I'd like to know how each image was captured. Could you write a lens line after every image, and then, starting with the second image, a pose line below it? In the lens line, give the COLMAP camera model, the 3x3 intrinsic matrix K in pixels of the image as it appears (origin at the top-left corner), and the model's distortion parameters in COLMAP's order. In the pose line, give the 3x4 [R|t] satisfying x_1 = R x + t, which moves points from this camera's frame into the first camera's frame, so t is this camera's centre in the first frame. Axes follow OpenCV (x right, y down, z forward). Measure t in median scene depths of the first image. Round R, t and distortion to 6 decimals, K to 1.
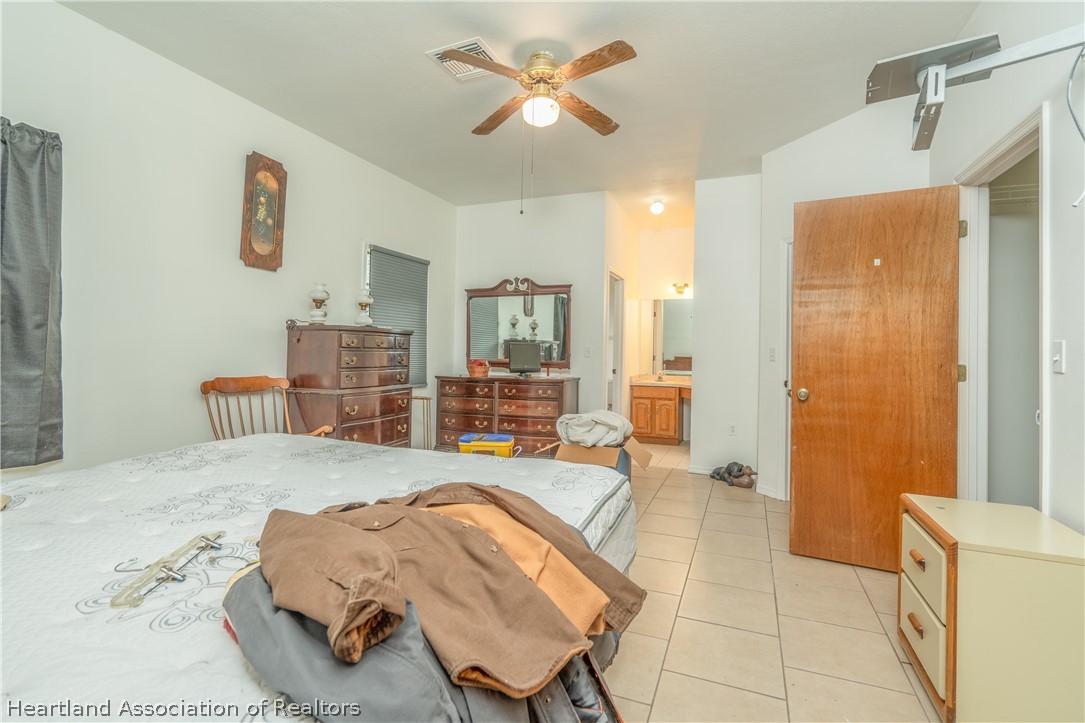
lens RADIAL K [[504.5, 0, 542.5], [0, 504.5, 361.5], [0, 0, 1]] dist [-0.009364, 0.000546]
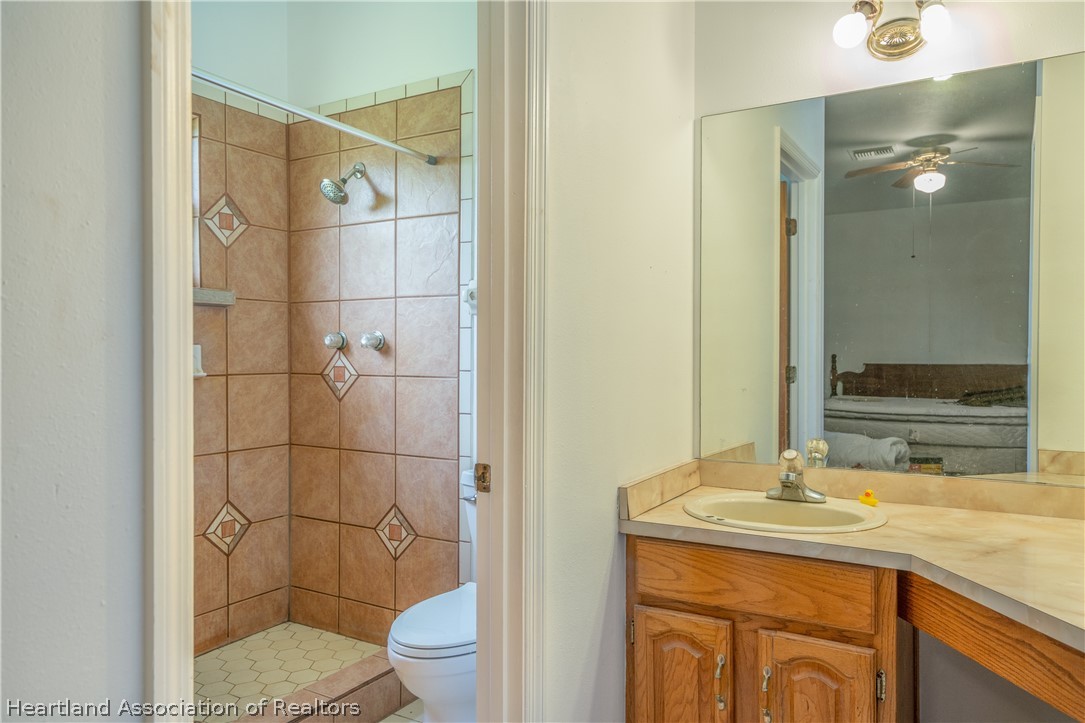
lens RADIAL K [[747.9, 0, 542.5], [0, 747.9, 361.5], [0, 0, 1]] dist [0.001275, 0.000510]
pose [[0.988587, -0.009035, -0.150379, 0.219711], [0.008478, 0.999955, -0.004346, -0.018517], [0.150412, 0.003021, 0.988619, 0.841483]]
